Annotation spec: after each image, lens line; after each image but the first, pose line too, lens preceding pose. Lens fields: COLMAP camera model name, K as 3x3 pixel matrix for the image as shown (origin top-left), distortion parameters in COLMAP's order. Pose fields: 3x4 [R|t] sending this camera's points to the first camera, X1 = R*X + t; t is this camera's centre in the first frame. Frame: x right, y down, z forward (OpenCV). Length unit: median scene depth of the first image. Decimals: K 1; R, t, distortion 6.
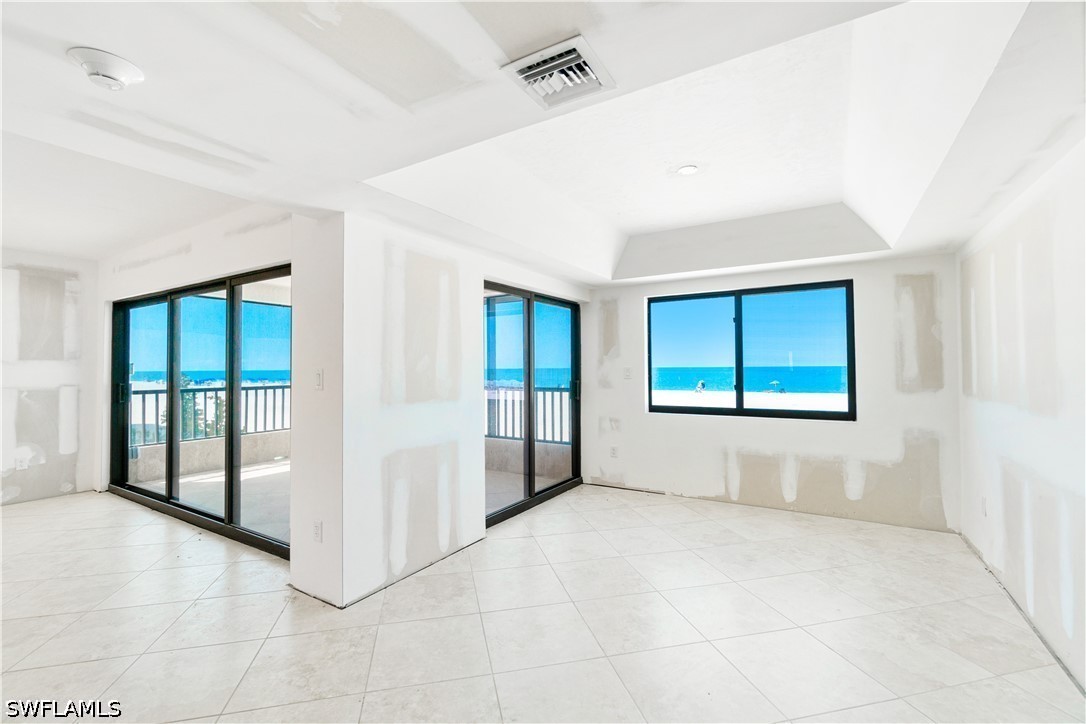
lens RADIAL K [[465.9, 0, 541.8], [0, 465.9, 359.0], [0, 0, 1]] dist [-0.004426, 0.000151]
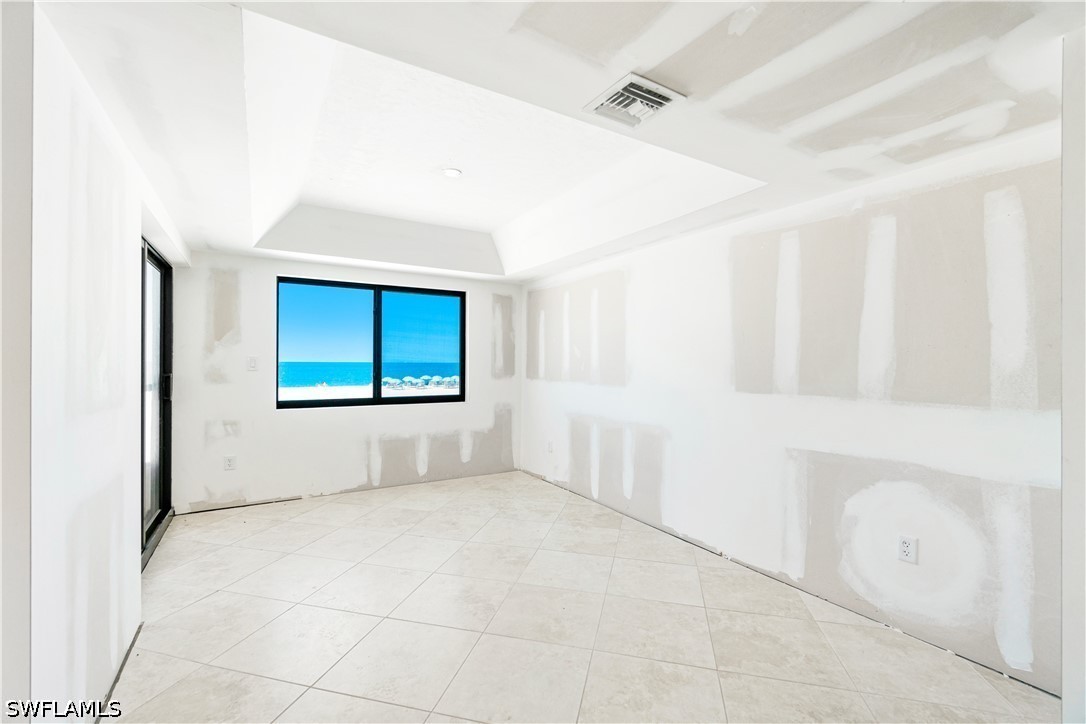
lens RADIAL K [[459.7, 0, 543.0], [0, 459.7, 362.0], [0, 0, 1]] dist [-0.021326, 0.000012]
pose [[0.455753, 0.011257, 0.890035, -0.339286], [-0.025283, 0.999680, 0.000302, 0.016209], [-0.889747, -0.022641, 0.455892, 0.207812]]
